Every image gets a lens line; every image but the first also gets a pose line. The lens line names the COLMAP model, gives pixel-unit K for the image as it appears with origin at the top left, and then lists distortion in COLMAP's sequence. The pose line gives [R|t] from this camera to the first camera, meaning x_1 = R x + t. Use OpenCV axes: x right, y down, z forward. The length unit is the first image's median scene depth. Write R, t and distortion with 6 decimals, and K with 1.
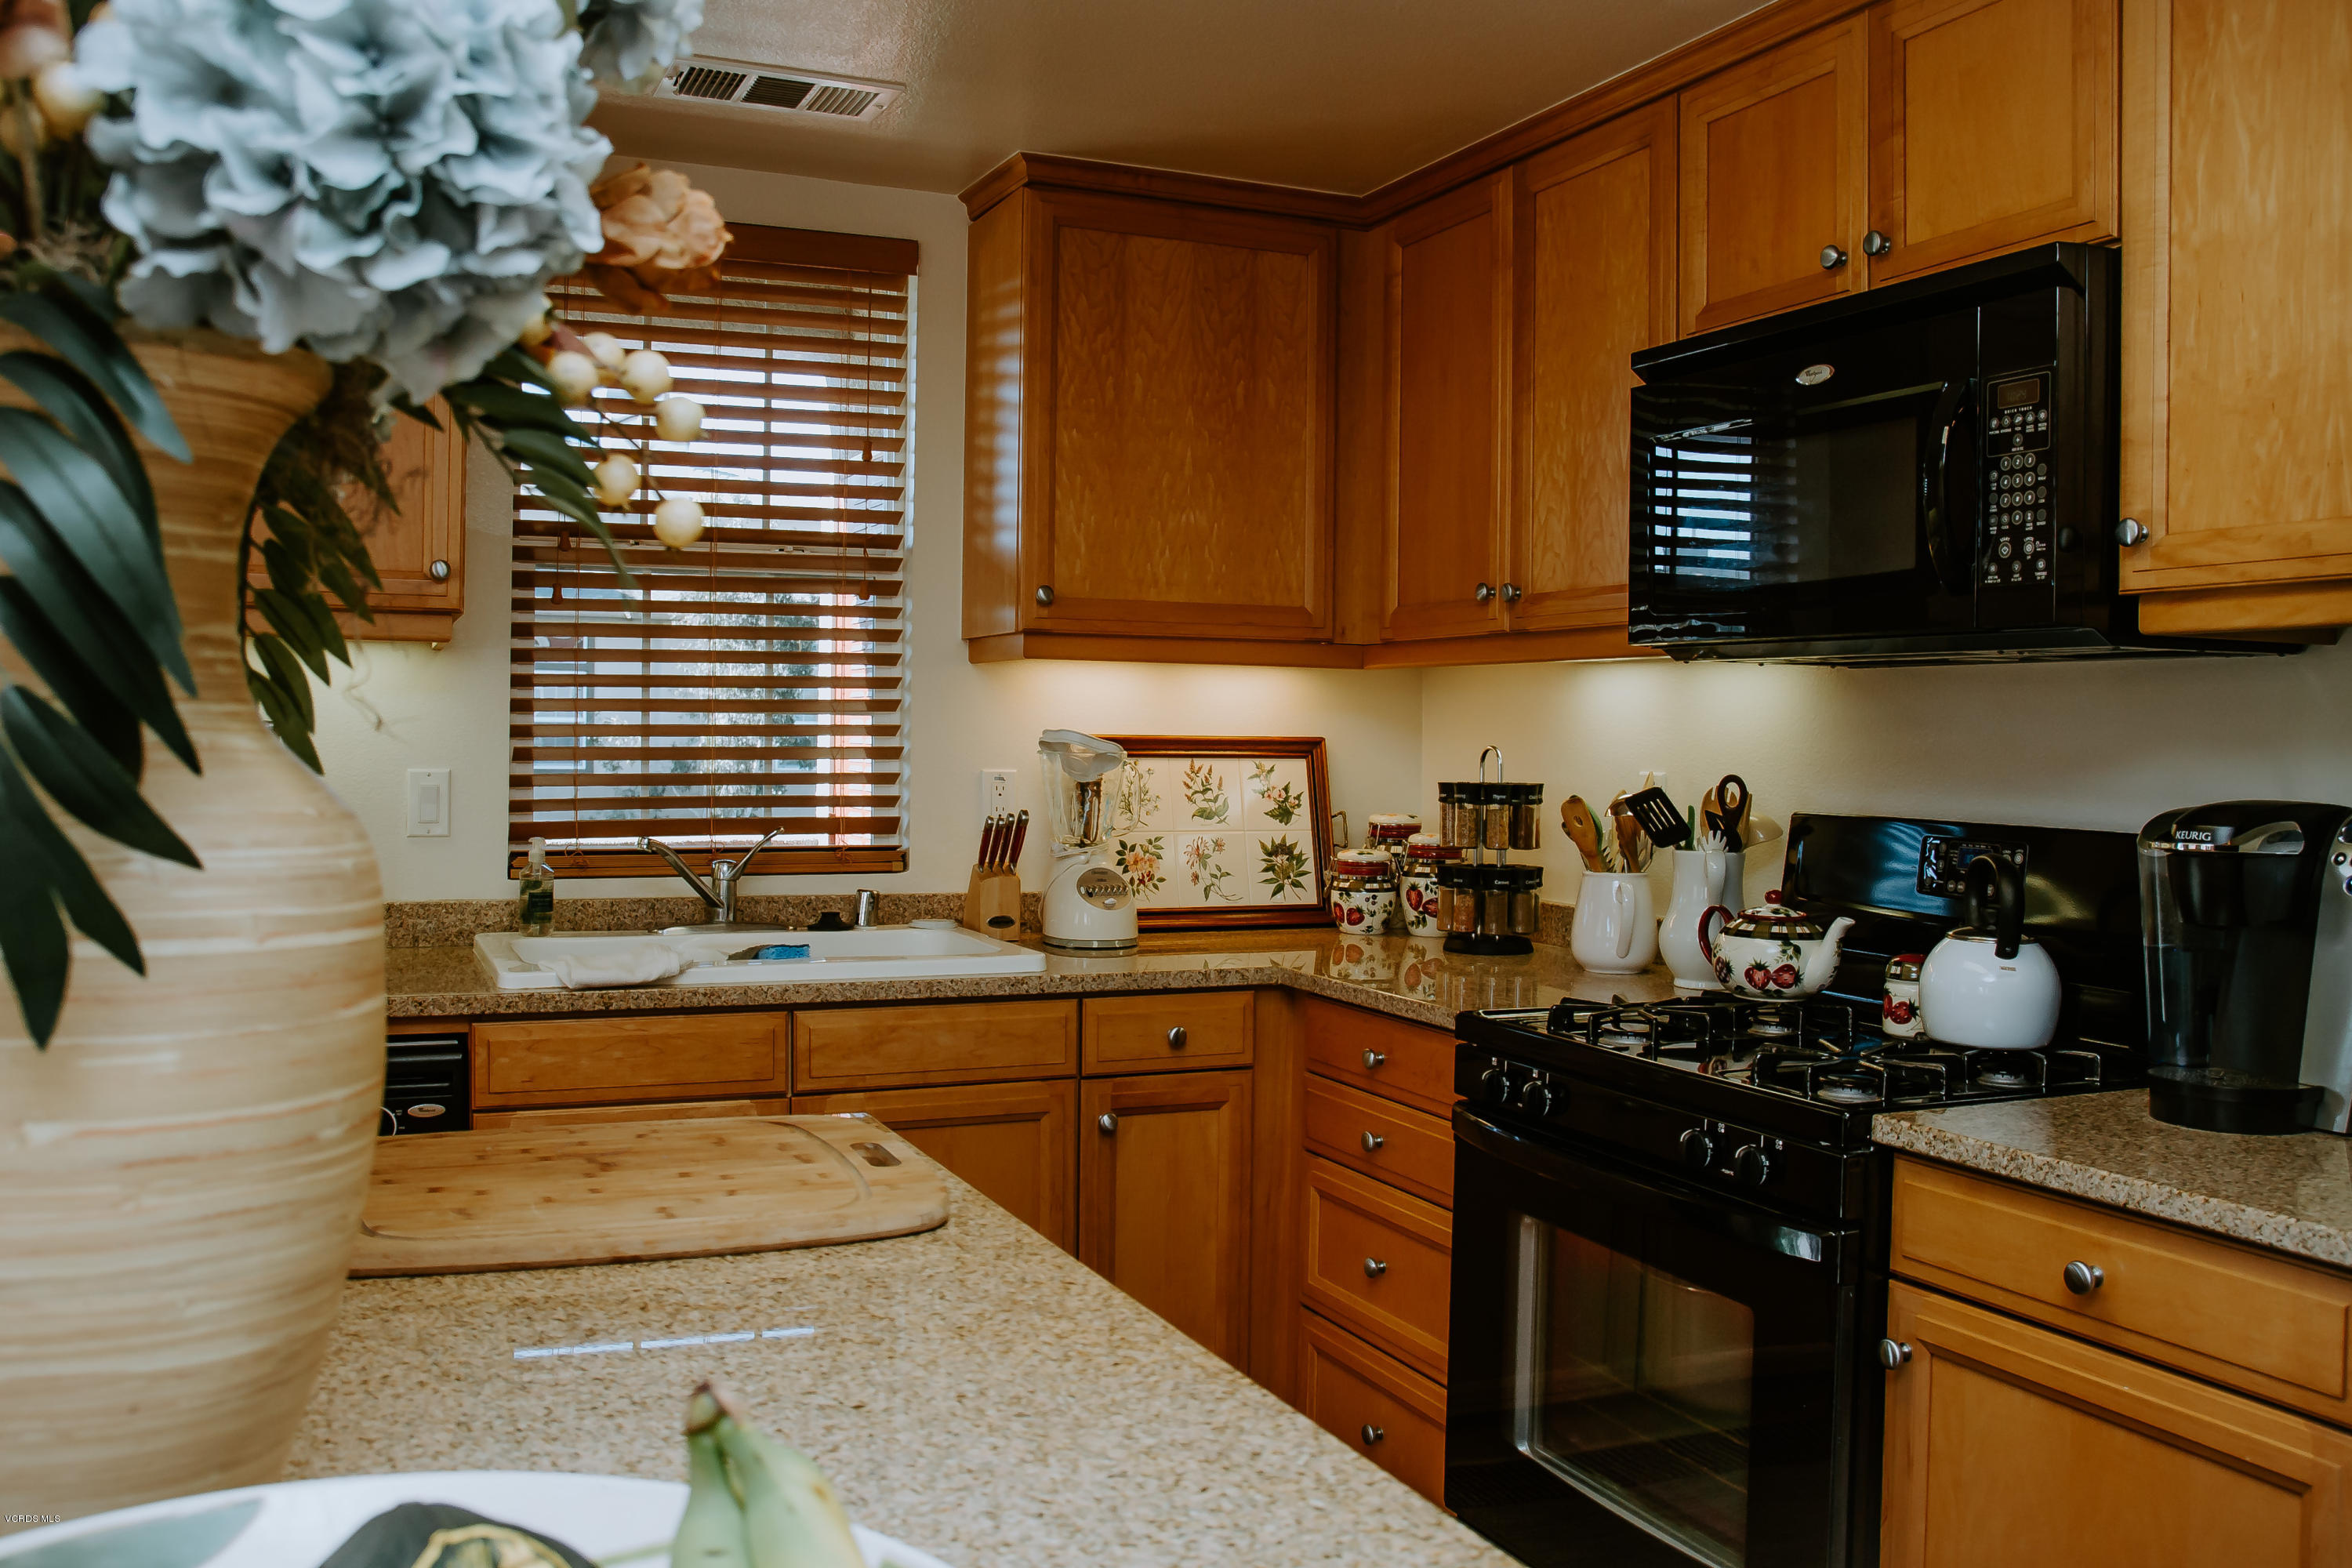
lens RADIAL K [[1988.4, 0, 1170.0], [0, 1988.4, 759.2], [0, 0, 1]] dist [-0.103696, 0.090506]
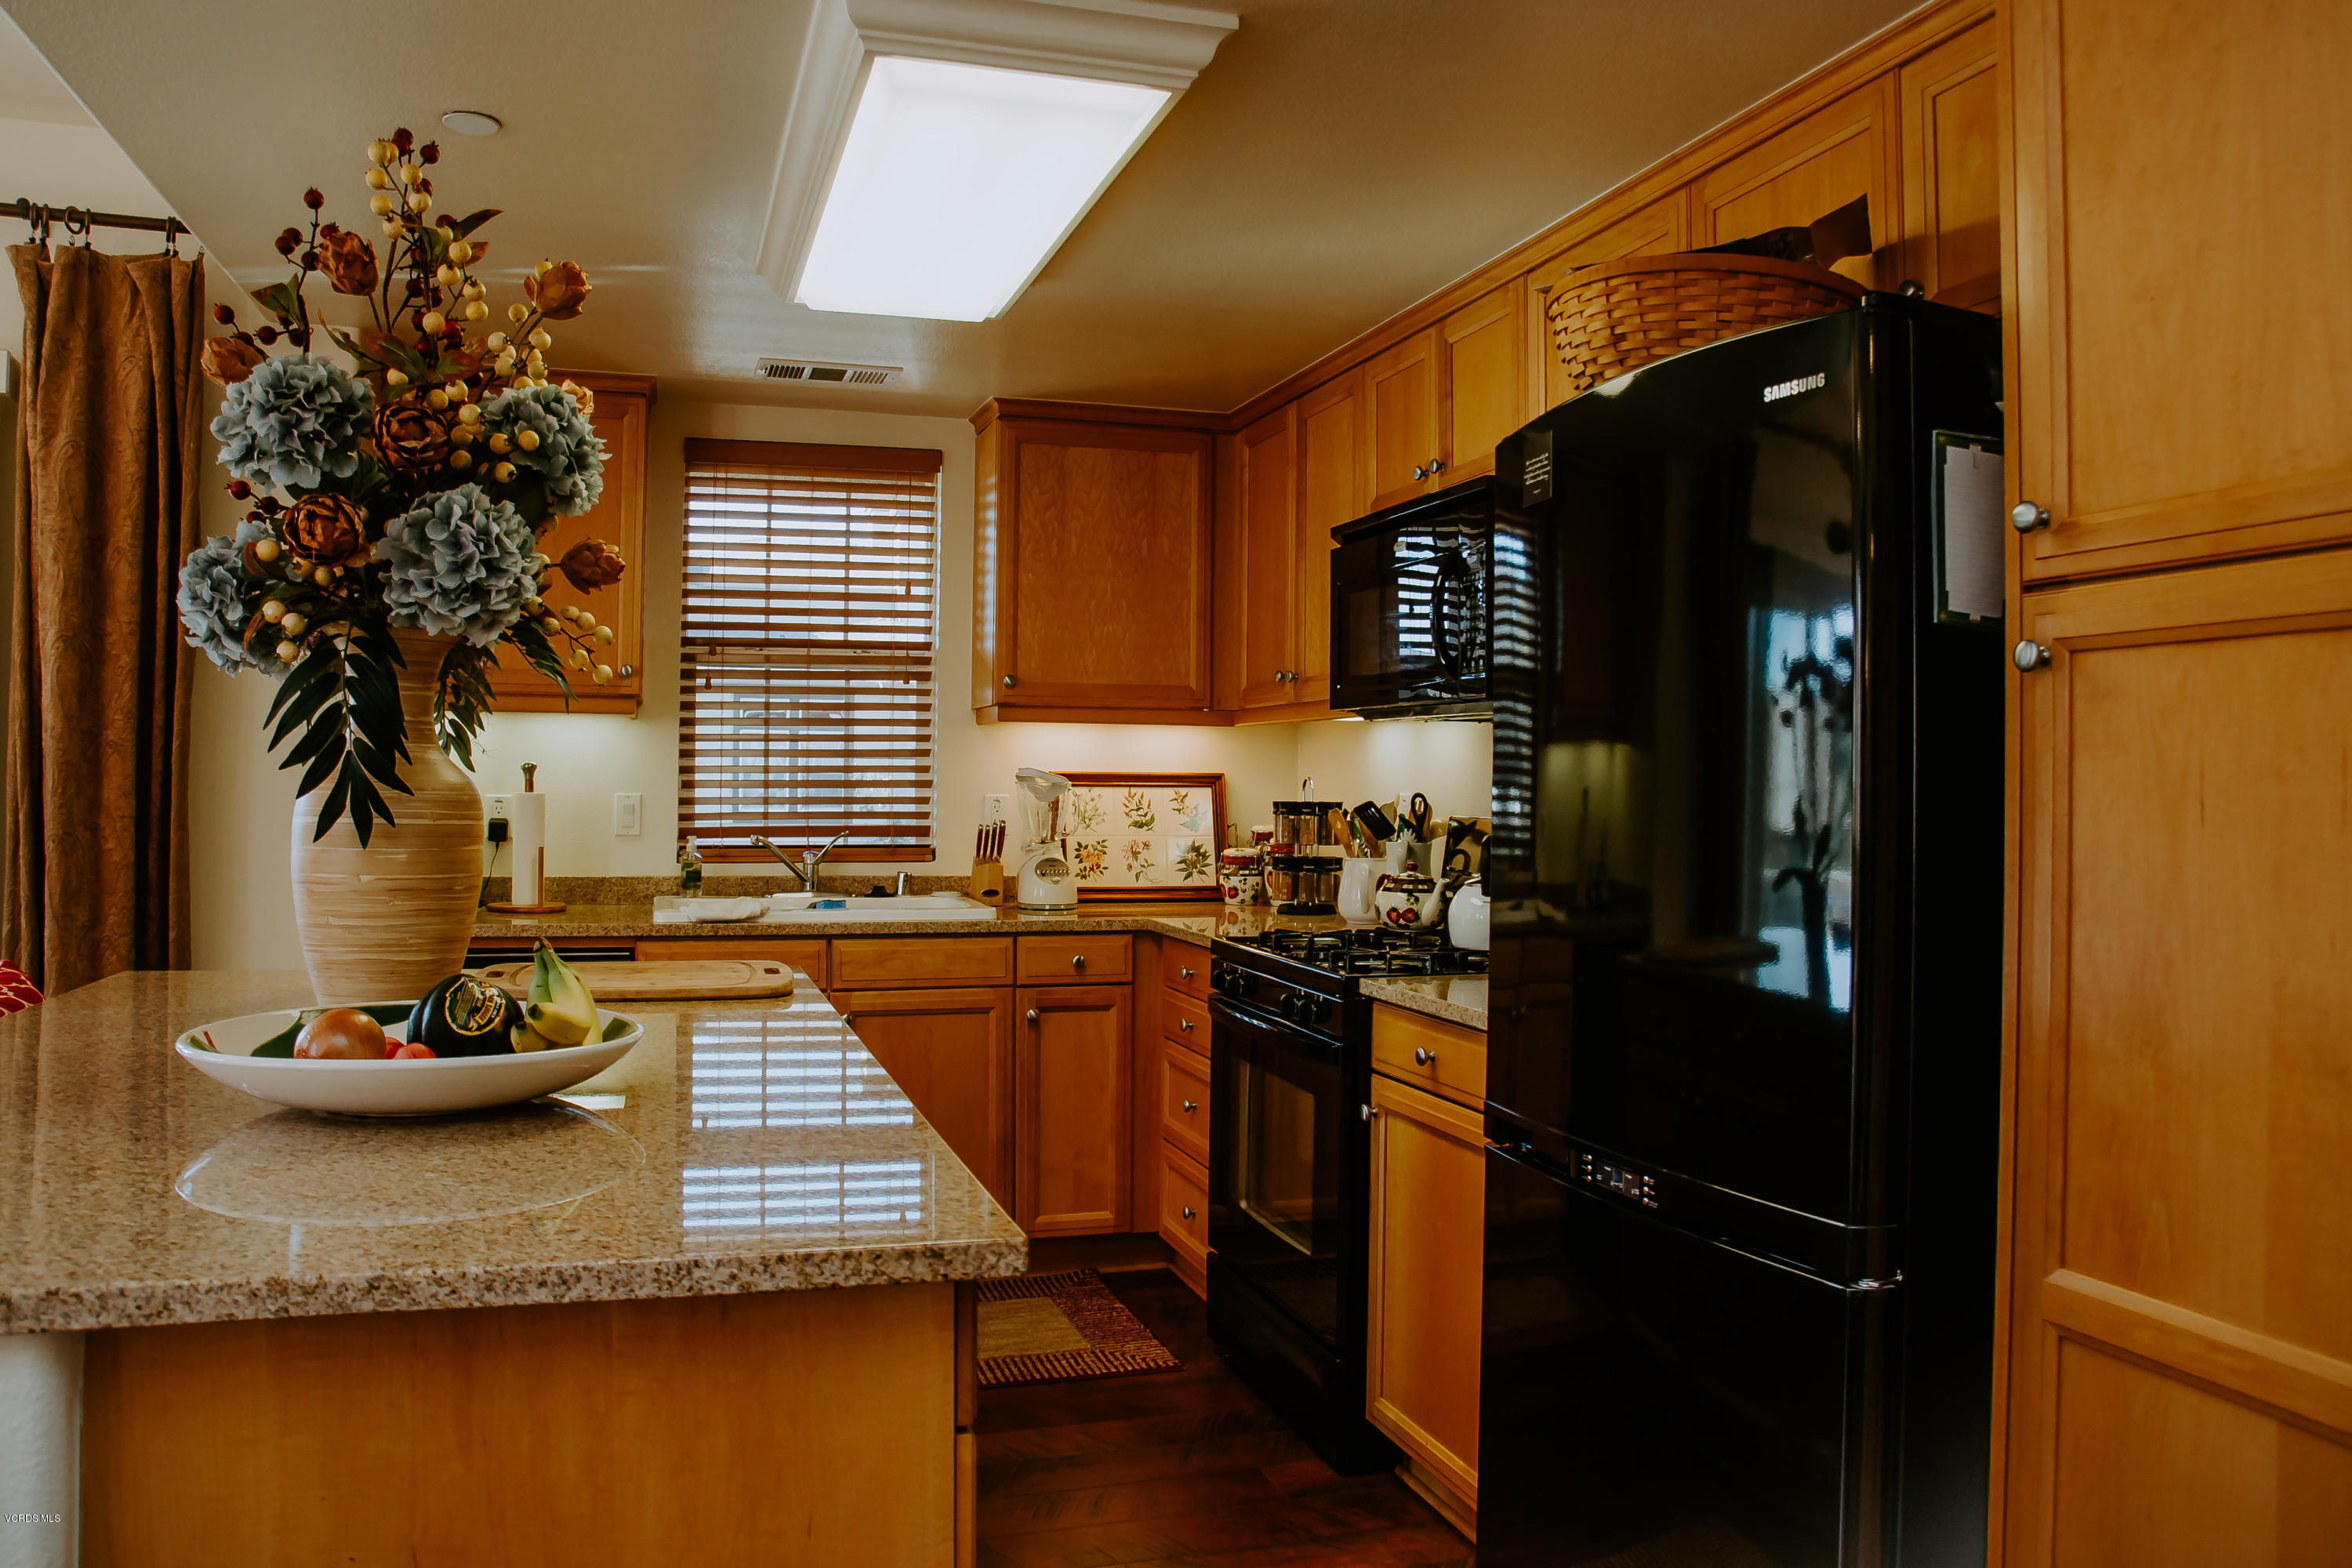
lens RADIAL K [[1746.0, 0, 1176.5], [0, 1746.0, 758.6], [0, 0, 1]] dist [-0.131700, 0.090433]
pose [[0.993687, -0.005669, -0.112047, 0.216374], [0.002611, 0.999620, -0.027424, 0.015756], [0.112159, 0.026958, 0.993324, -0.334085]]
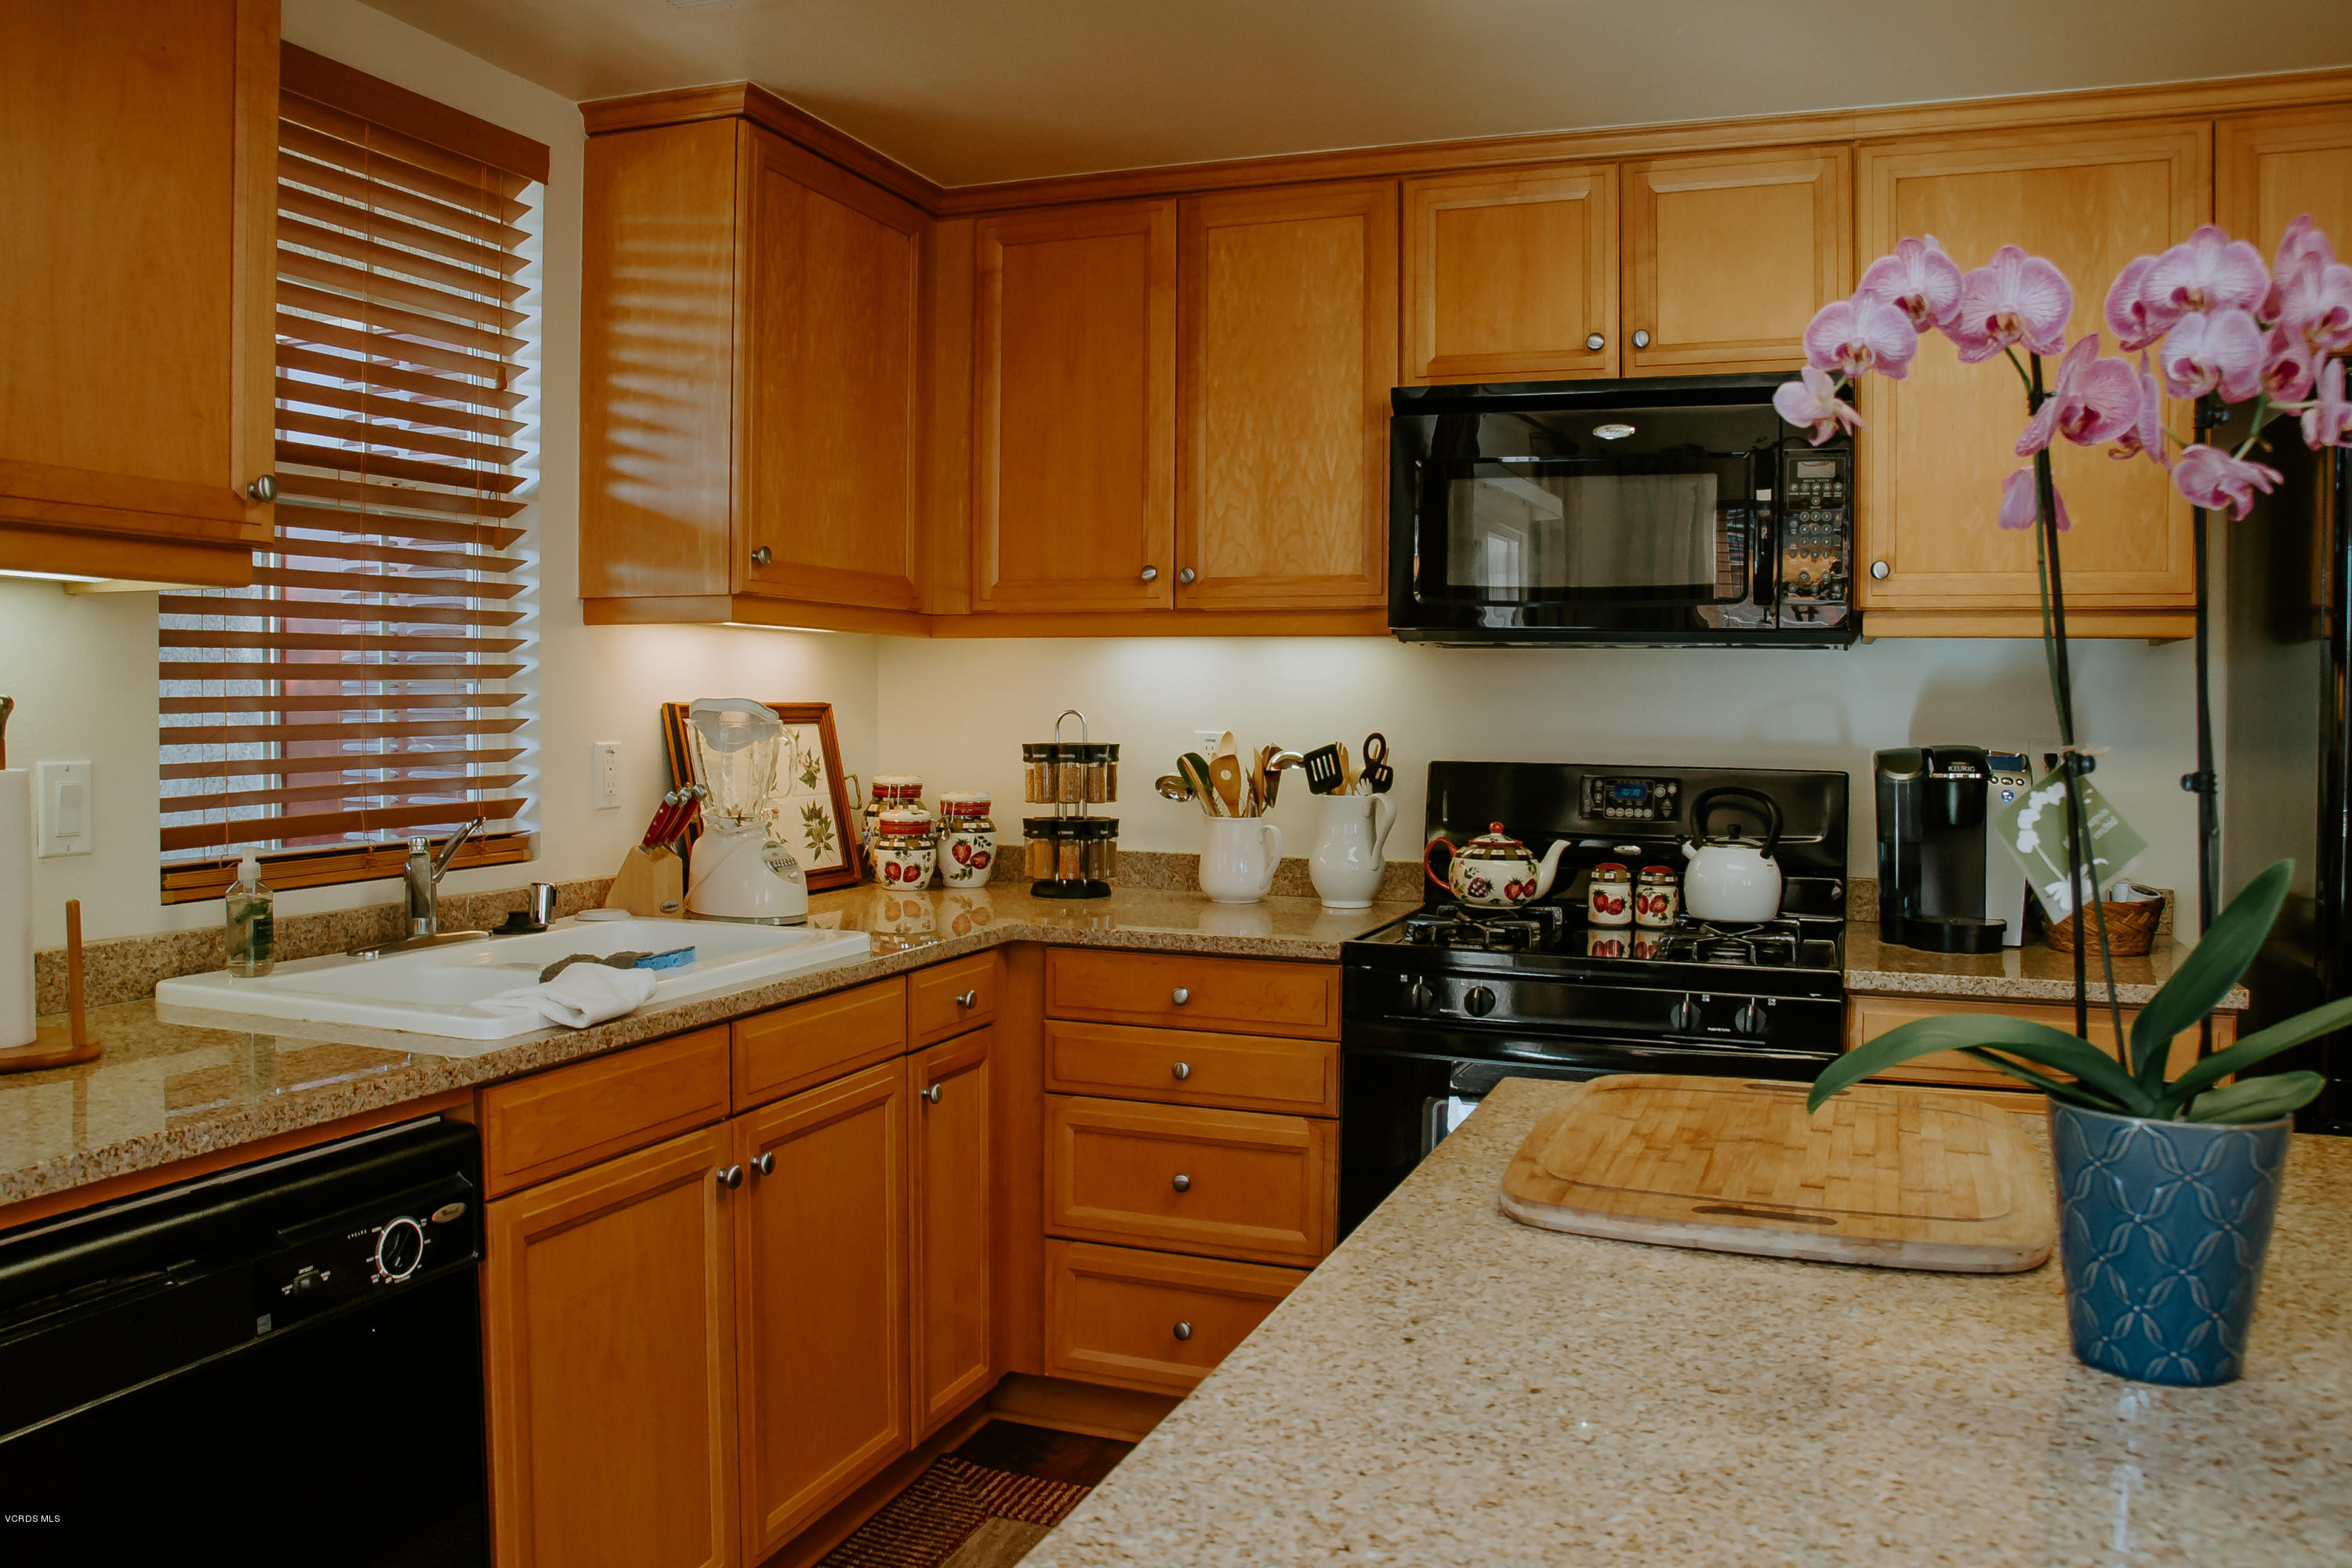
lens RADIAL K [[1807.1, 0, 1177.4], [0, 1807.1, 752.3], [0, 0, 1]] dist [-0.135169, 0.097600]
pose [[0.698530, -0.028113, 0.715028, -0.530409], [0.009935, 0.999513, 0.029592, -0.012627], [-0.715512, -0.013567, 0.698469, 0.259172]]
